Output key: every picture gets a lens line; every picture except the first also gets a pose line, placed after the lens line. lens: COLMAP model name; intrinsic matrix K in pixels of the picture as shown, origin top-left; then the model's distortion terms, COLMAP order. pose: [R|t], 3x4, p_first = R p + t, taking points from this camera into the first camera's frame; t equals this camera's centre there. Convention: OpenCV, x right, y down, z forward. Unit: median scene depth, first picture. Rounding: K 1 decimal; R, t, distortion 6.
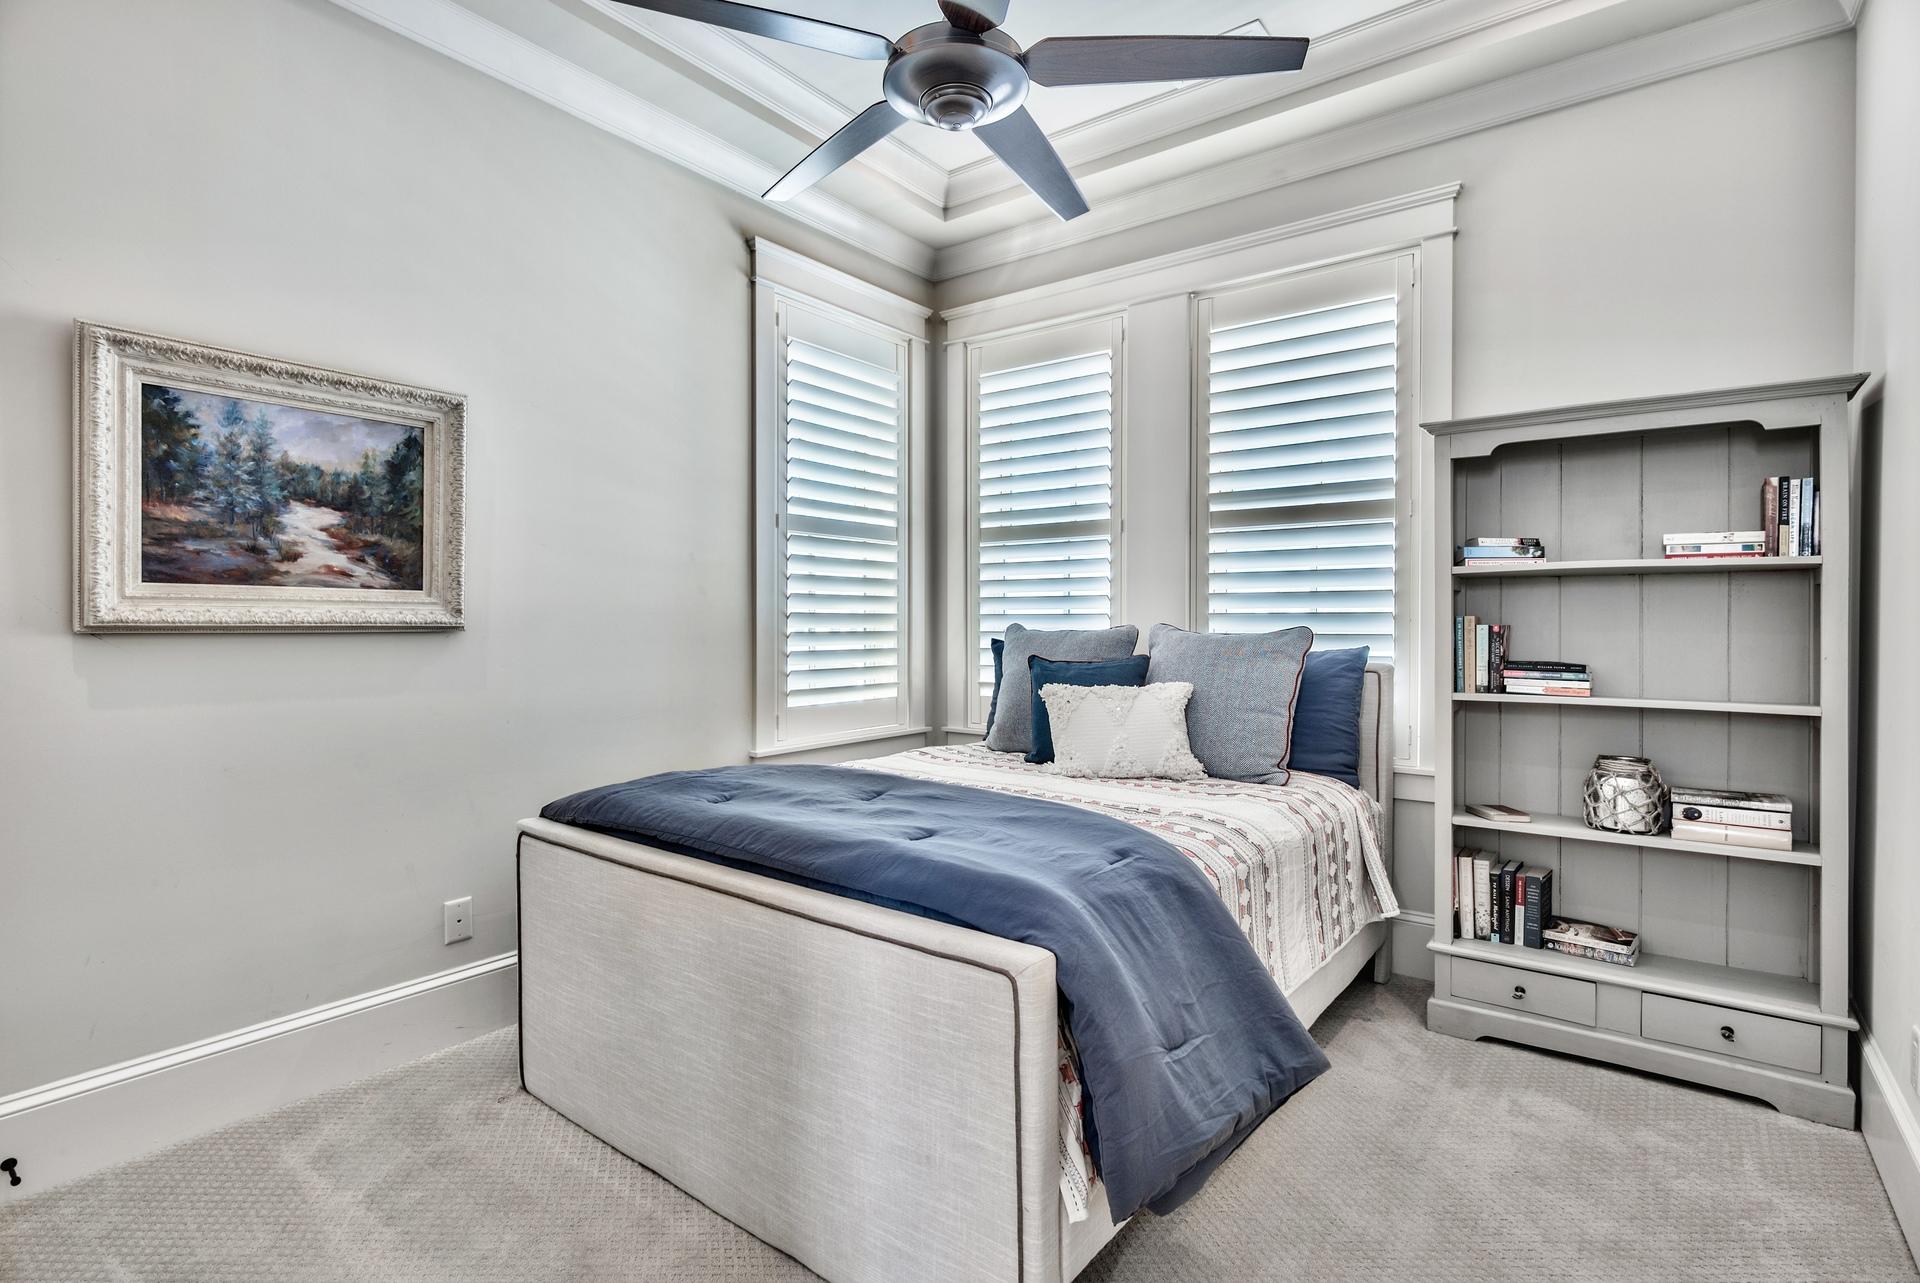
lens RADIAL K [[940.5, 0, 956.2], [0, 940.5, 618.6], [0, 0, 1]] dist [-0.004185, 0.000281]
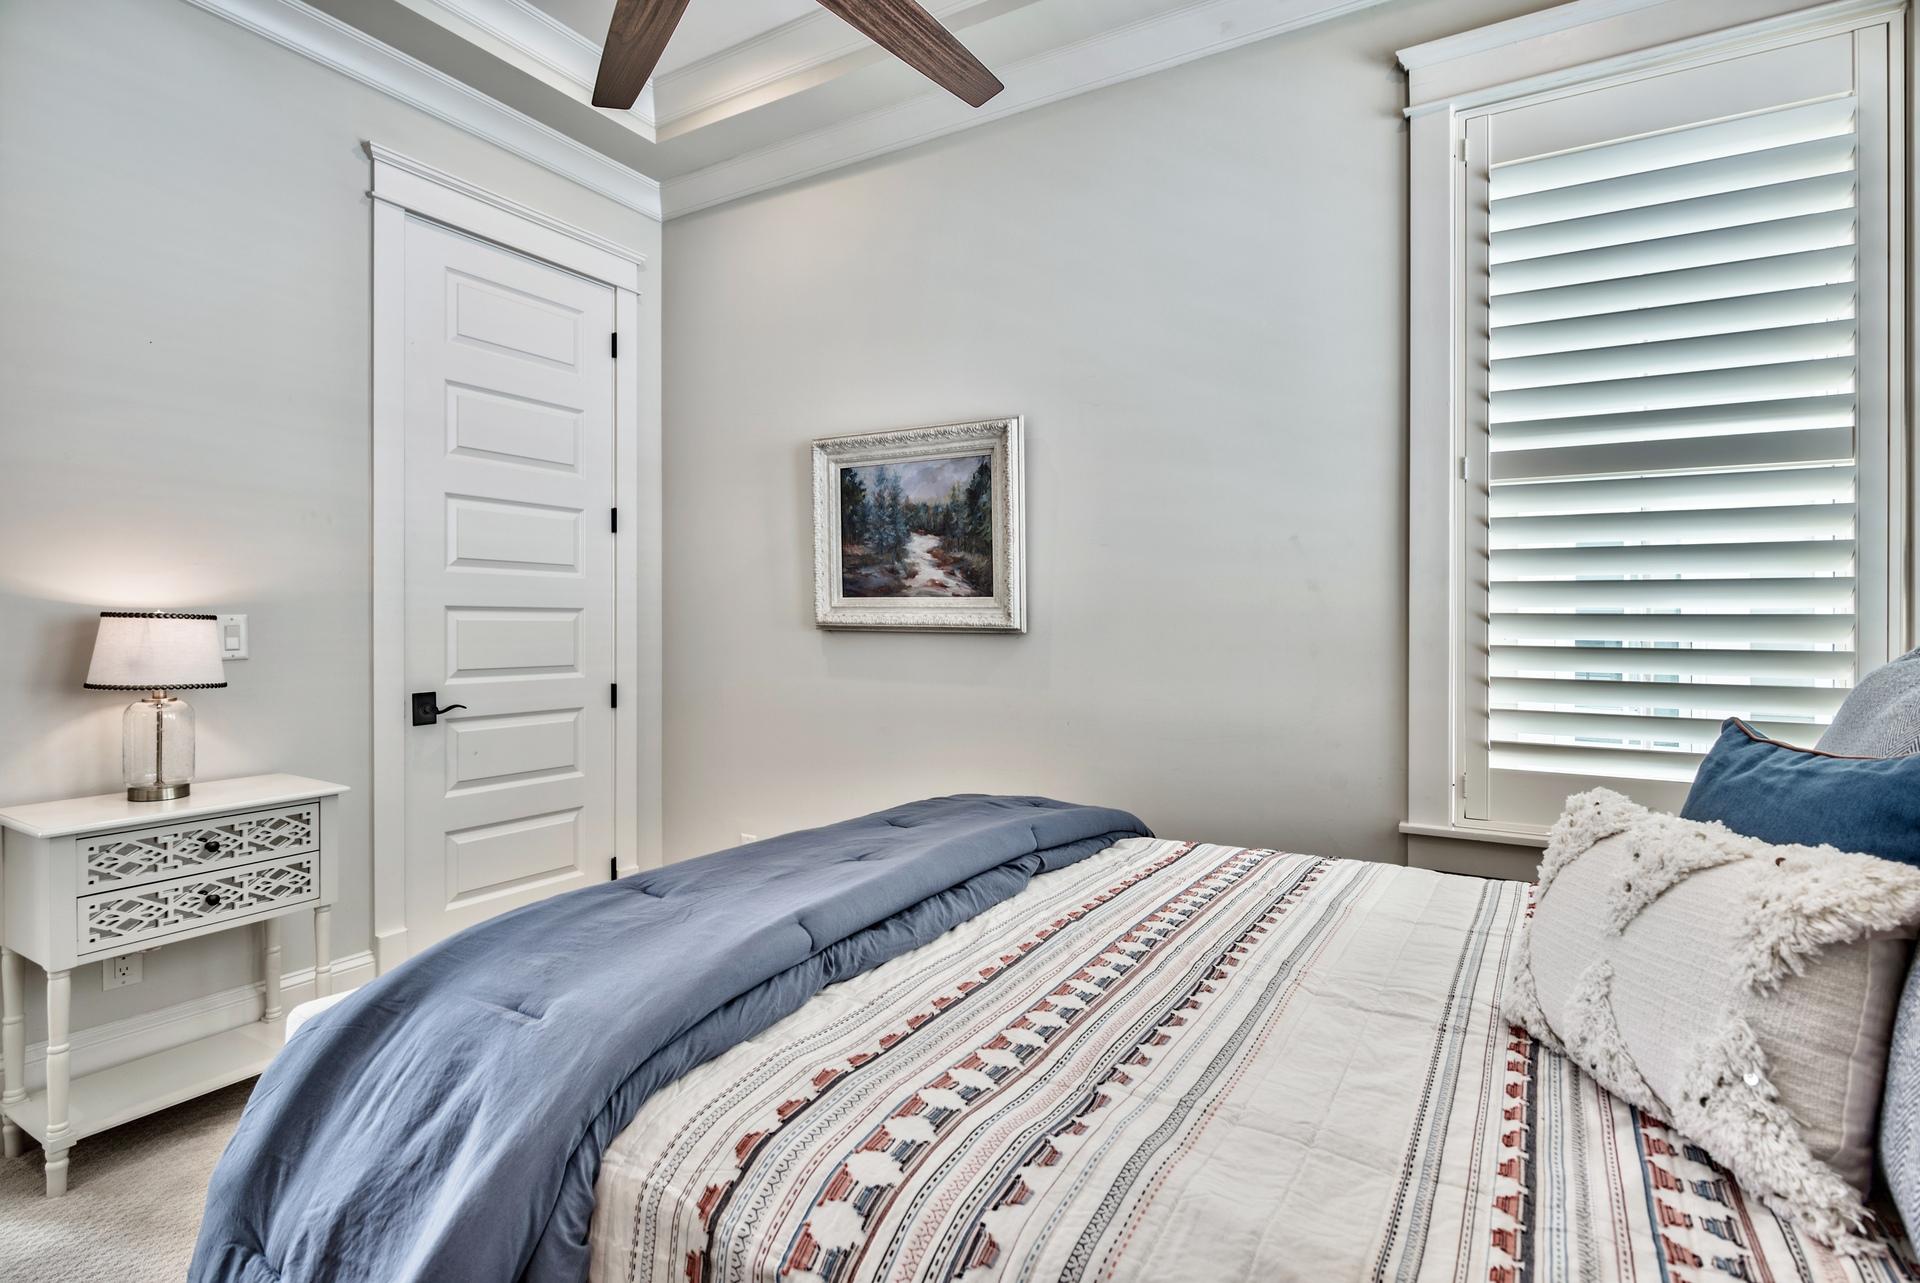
lens RADIAL K [[940.5, 0, 956.2], [0, 940.5, 618.6], [0, 0, 1]] dist [-0.004185, 0.000281]
pose [[0.105151, -0.001756, -0.994455, 0.614893], [-0.003311, 0.999992, -0.002115, -0.001013], [0.994451, 0.003515, 0.105145, 0.913304]]
